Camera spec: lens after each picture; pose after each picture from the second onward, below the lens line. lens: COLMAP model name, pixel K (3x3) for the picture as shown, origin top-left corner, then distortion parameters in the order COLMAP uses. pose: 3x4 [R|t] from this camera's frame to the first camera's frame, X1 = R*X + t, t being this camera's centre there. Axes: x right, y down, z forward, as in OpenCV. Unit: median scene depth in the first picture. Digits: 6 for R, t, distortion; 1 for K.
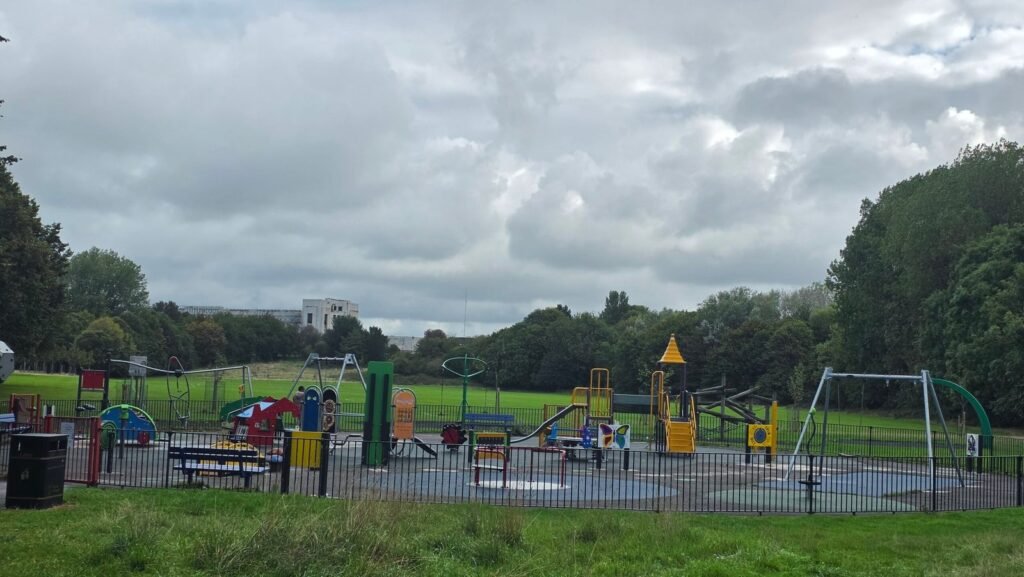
lens RADIAL K [[1385.1, 0, 530.2], [0, 1385.1, 289.2], [0, 0, 1]] dist [0.234894, -0.726533]
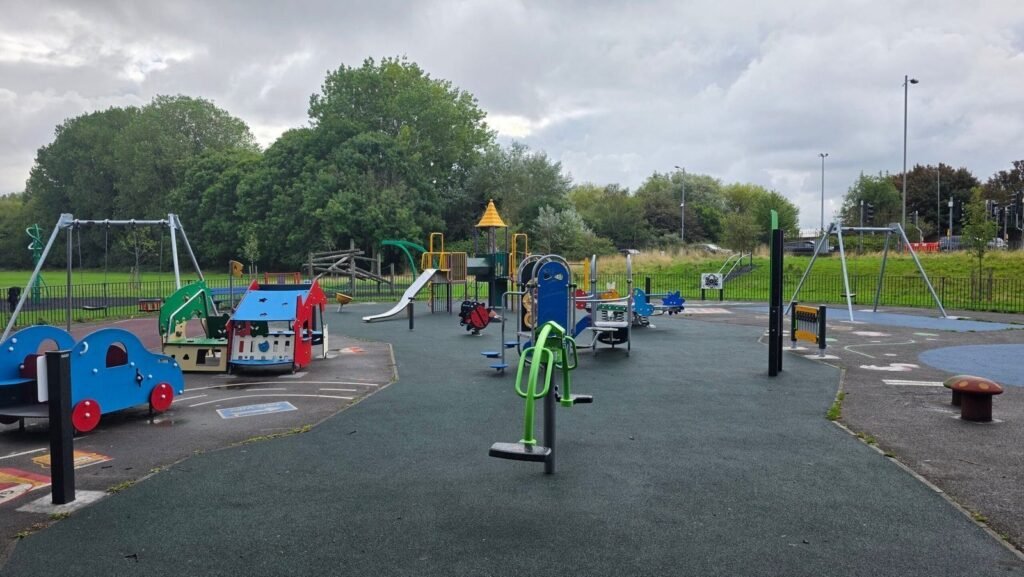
lens RADIAL K [[697.8, 0, 512.0], [0, 697.8, 288.5], [0, 0, 1]] dist [0.113396, -0.130648]
pose [[0.599064, -0.075071, 0.797174, -0.203667], [-0.023856, 0.993480, 0.111485, 0.025851], [-0.800346, -0.085803, 0.593367, 0.424494]]
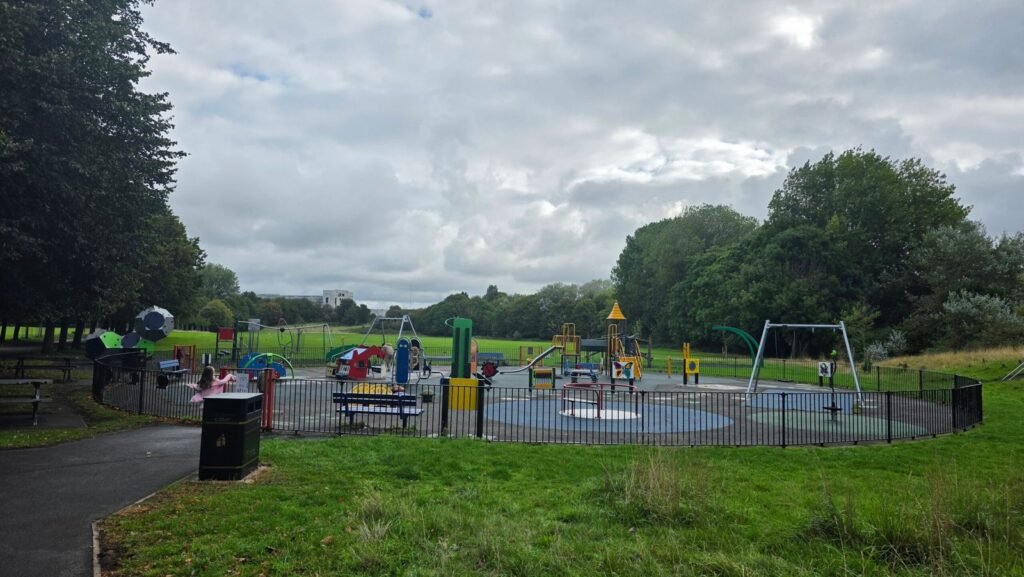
lens RADIAL K [[697.8, 0, 512.0], [0, 697.8, 288.5], [0, 0, 1]] dist [0.113396, -0.130648]
pose [[0.994326, -0.006000, 0.106205, -0.062203], [0.005462, 0.999971, 0.005355, 0.009010], [-0.106235, -0.004744, 0.994330, 0.149009]]
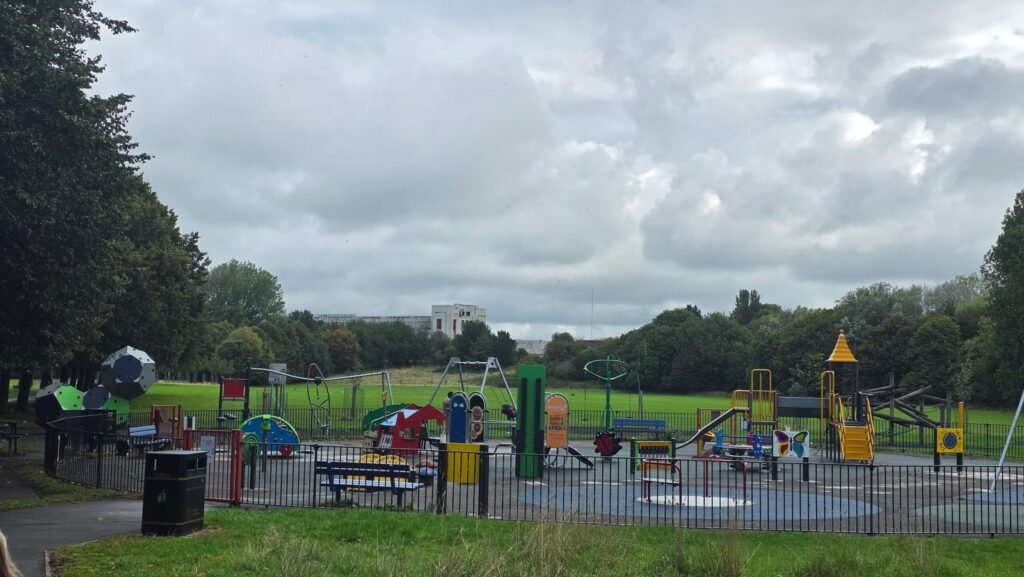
lens RADIAL K [[1379.3, 0, 512.0], [0, 1379.3, 288.5], [0, 0, 1]] dist [0.273551, -0.975930]
pose [[0.994455, -0.023514, -0.102504, -0.011997], [0.023227, 0.999722, -0.003997, 0.002148], [0.102570, 0.001594, 0.994725, 0.038920]]
